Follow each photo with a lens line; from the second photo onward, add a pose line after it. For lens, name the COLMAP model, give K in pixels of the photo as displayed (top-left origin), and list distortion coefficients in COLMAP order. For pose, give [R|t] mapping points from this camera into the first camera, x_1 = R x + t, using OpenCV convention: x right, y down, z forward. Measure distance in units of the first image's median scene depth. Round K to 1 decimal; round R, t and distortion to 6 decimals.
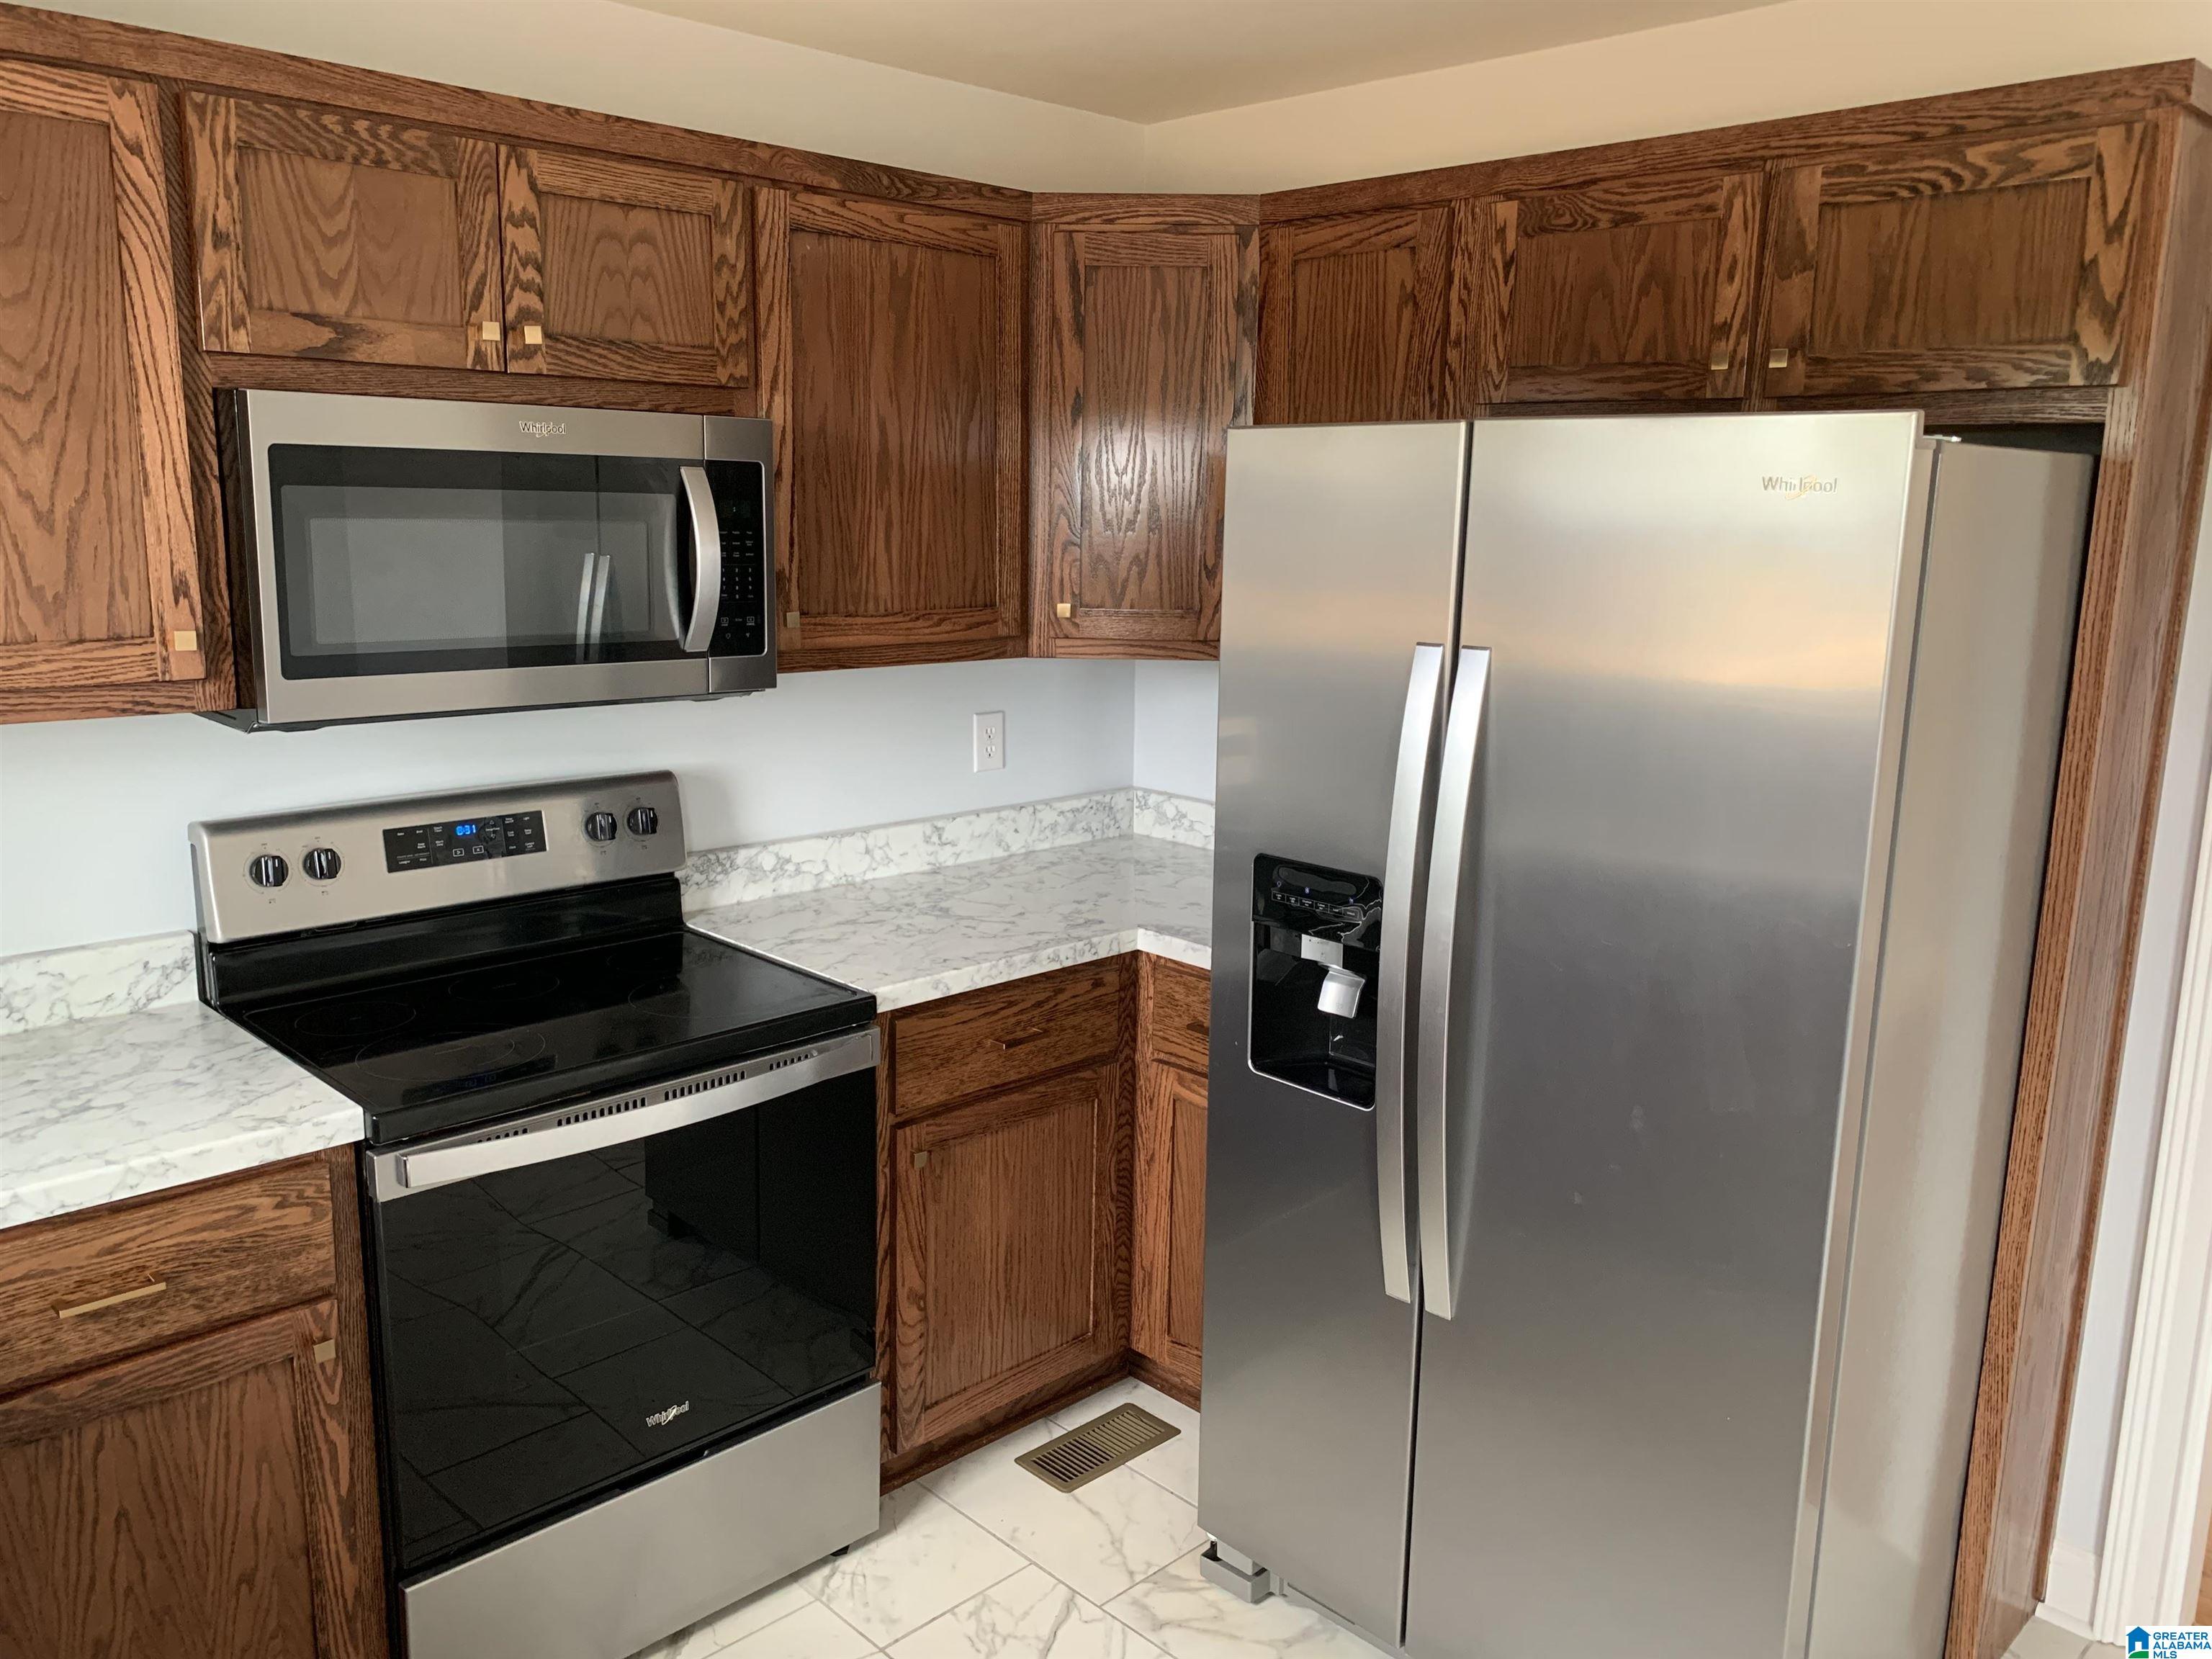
lens RADIAL K [[1685.5, 0, 1100.4], [0, 1685.5, 821.6], [0, 0, 1]] dist [0.019316, -0.019109]
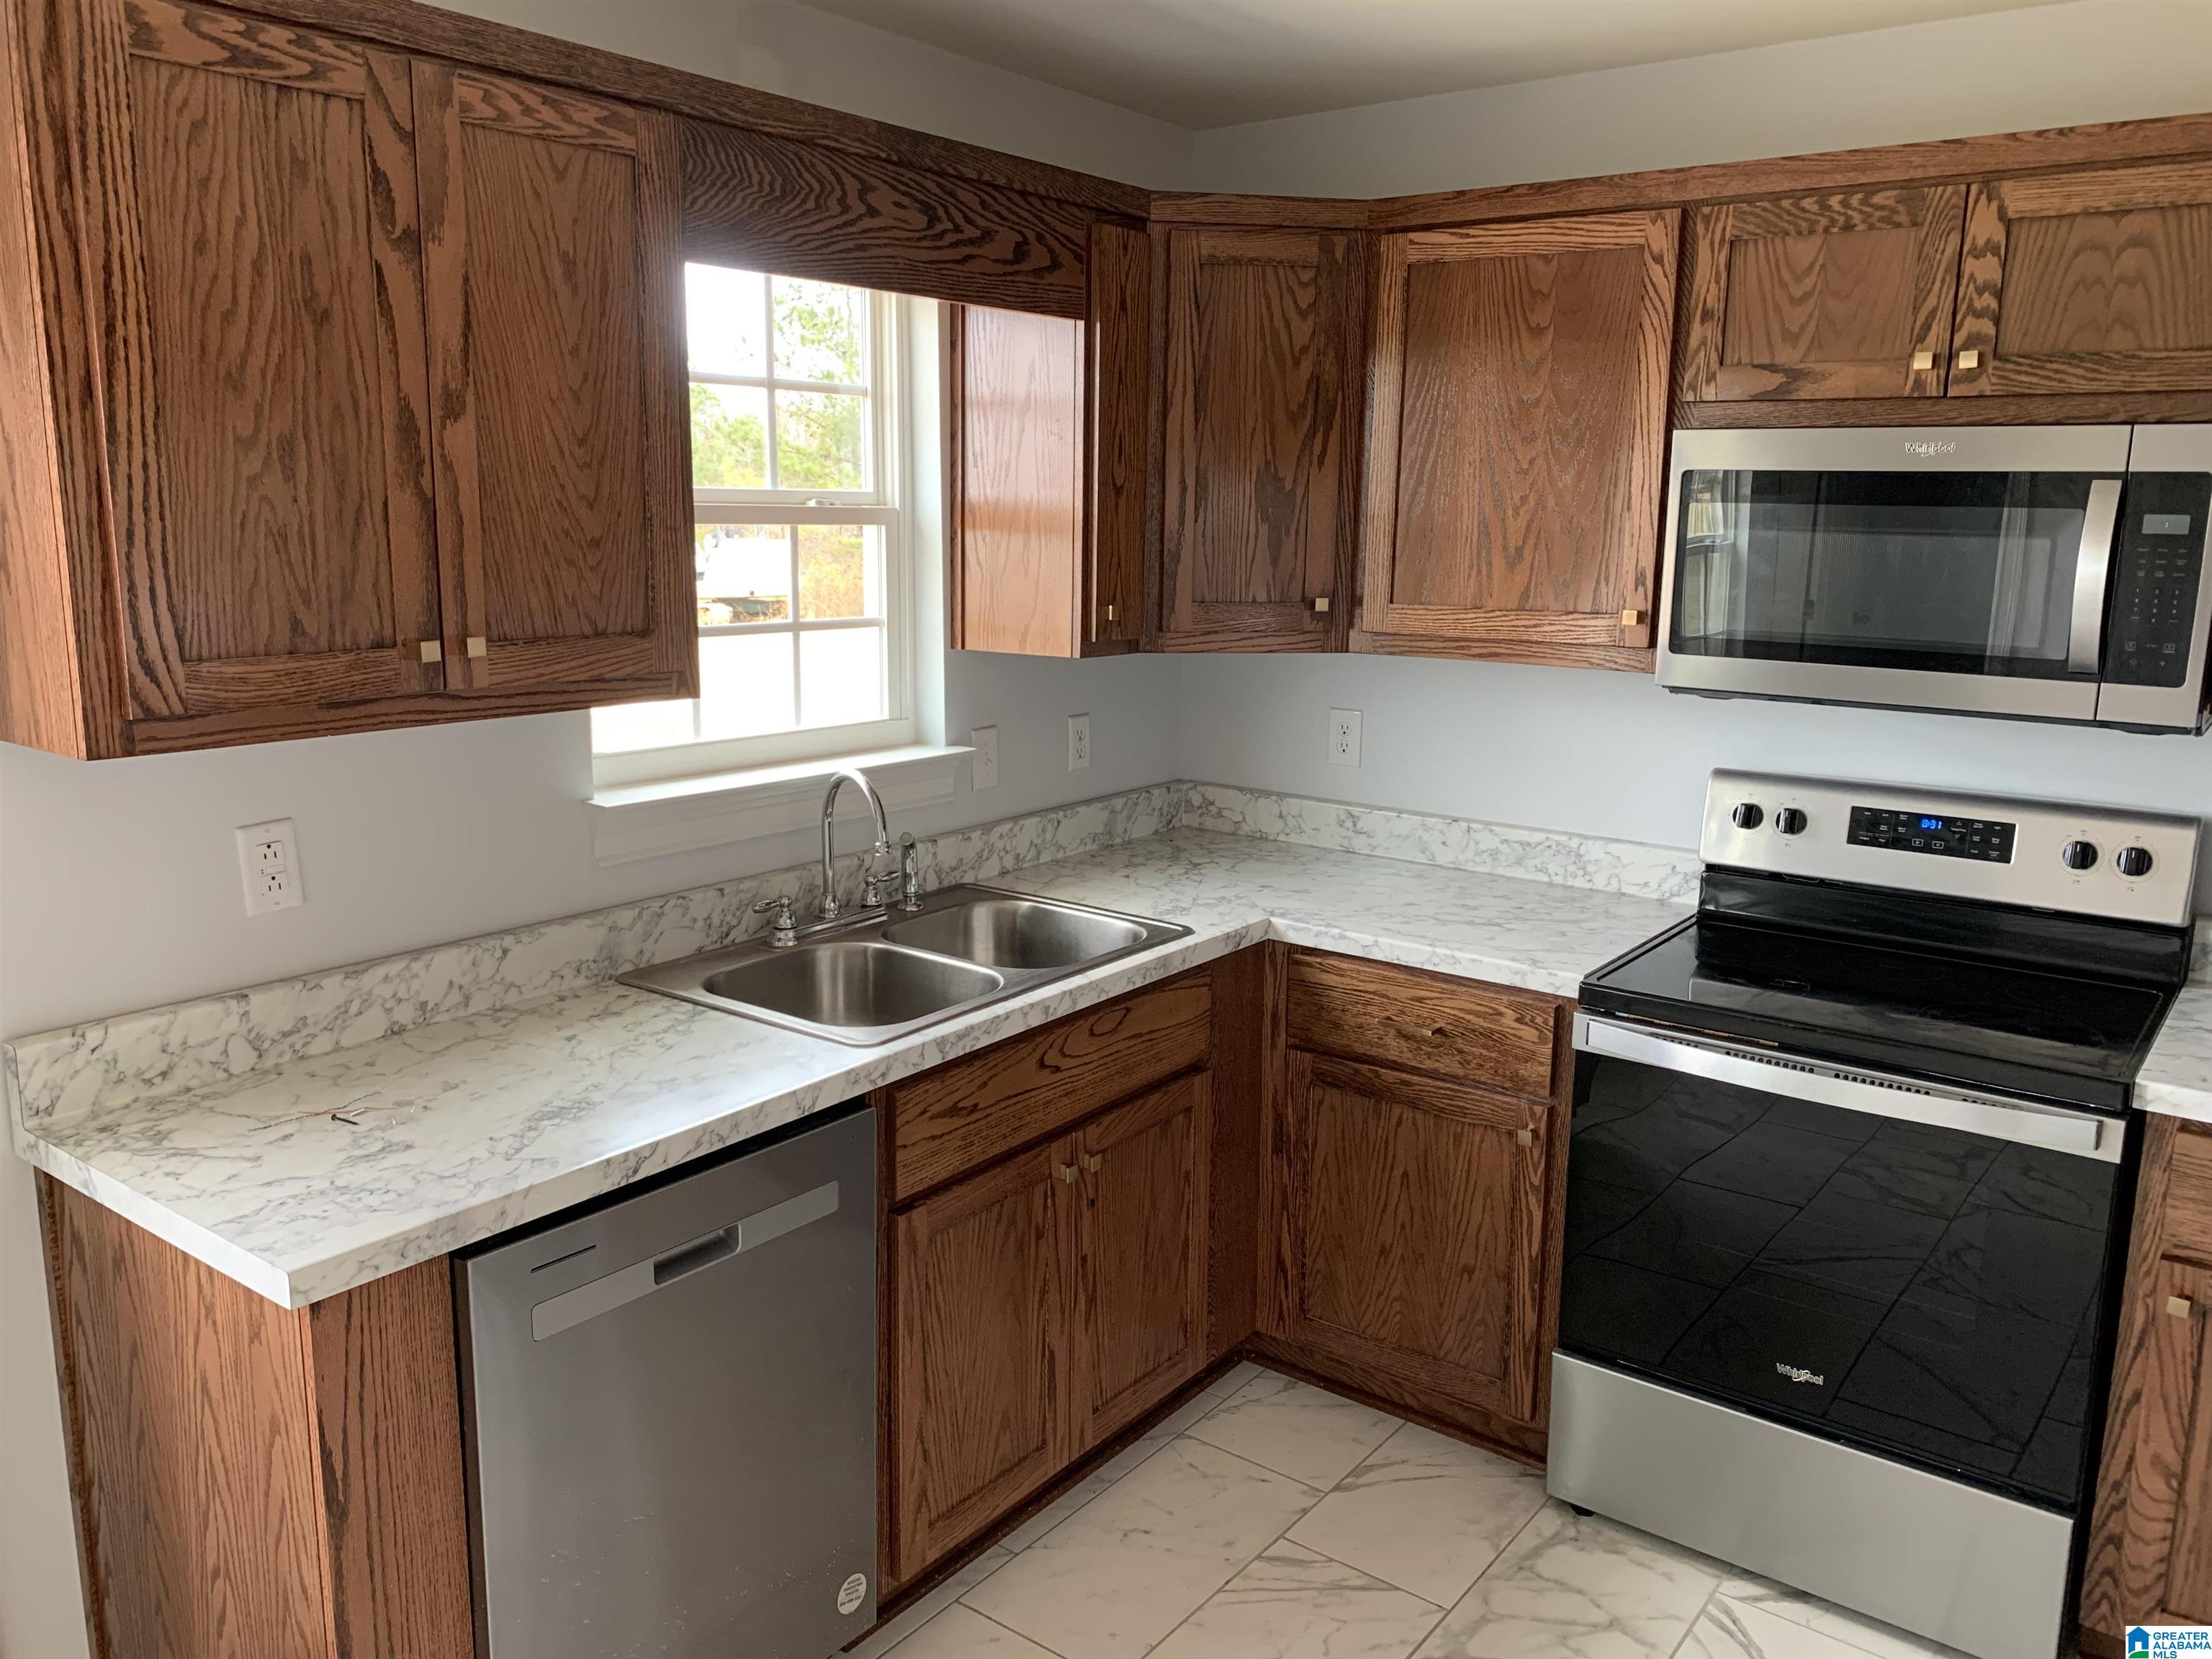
lens RADIAL K [[1685.5, 0, 1101.8], [0, 1685.5, 825.4], [0, 0, 1]] dist [0.019316, -0.019109]
pose [[0.147856, 0.174676, -0.973461, 0.705898], [-0.196373, 0.969867, 0.144205, -0.054493], [0.969318, 0.169840, 0.177702, 0.356977]]
